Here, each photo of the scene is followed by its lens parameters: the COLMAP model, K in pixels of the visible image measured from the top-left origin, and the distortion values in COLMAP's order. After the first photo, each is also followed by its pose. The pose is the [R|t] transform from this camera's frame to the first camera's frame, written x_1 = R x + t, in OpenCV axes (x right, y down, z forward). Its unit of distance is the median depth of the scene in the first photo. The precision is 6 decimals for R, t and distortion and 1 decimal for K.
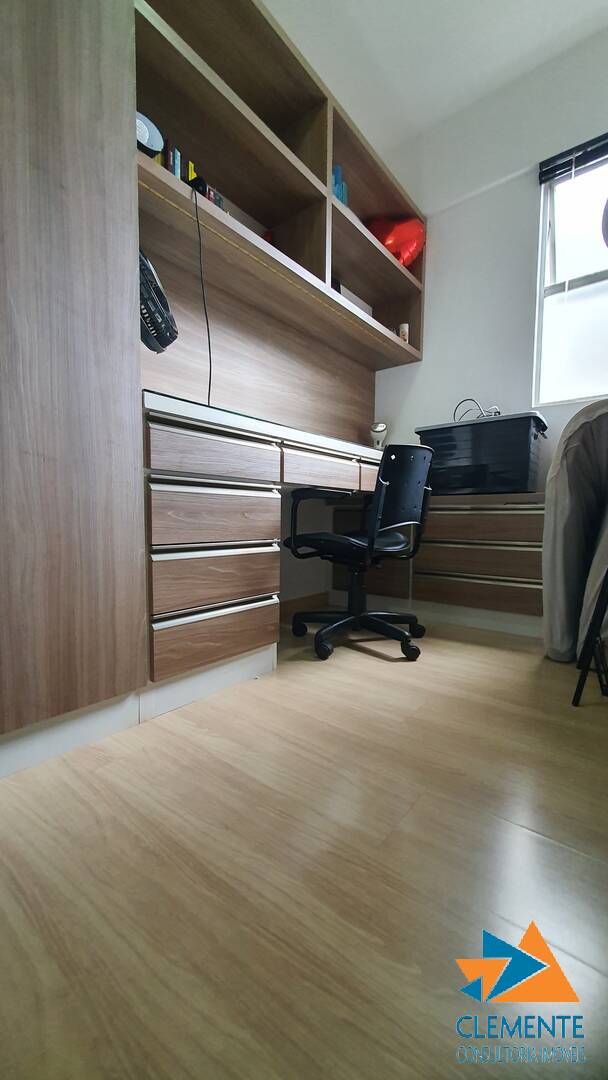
lens RADIAL K [[429.1, 0, 309.4], [0, 429.1, 544.3], [0, 0, 1]] dist [0.002993, -0.001733]
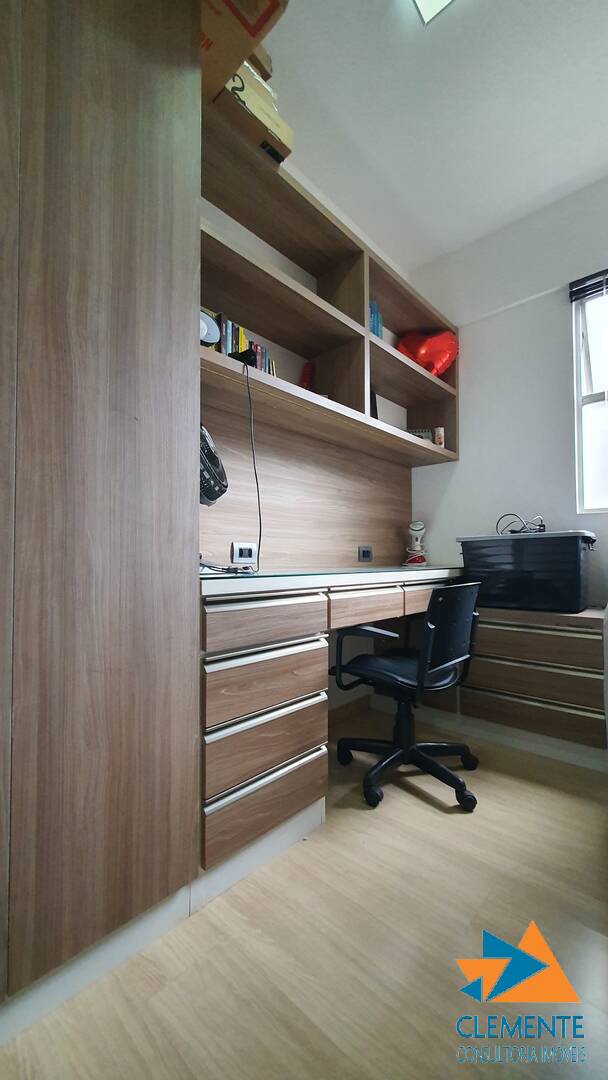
lens RADIAL K [[429.1, 0, 308.1], [0, 429.1, 543.3], [0, 0, 1]] dist [0.002993, -0.001733]
pose [[0.997236, -0.015030, -0.072758, -0.036120], [0.007857, 0.995166, -0.097894, -0.246285], [0.073878, 0.097052, 0.992534, -0.017398]]
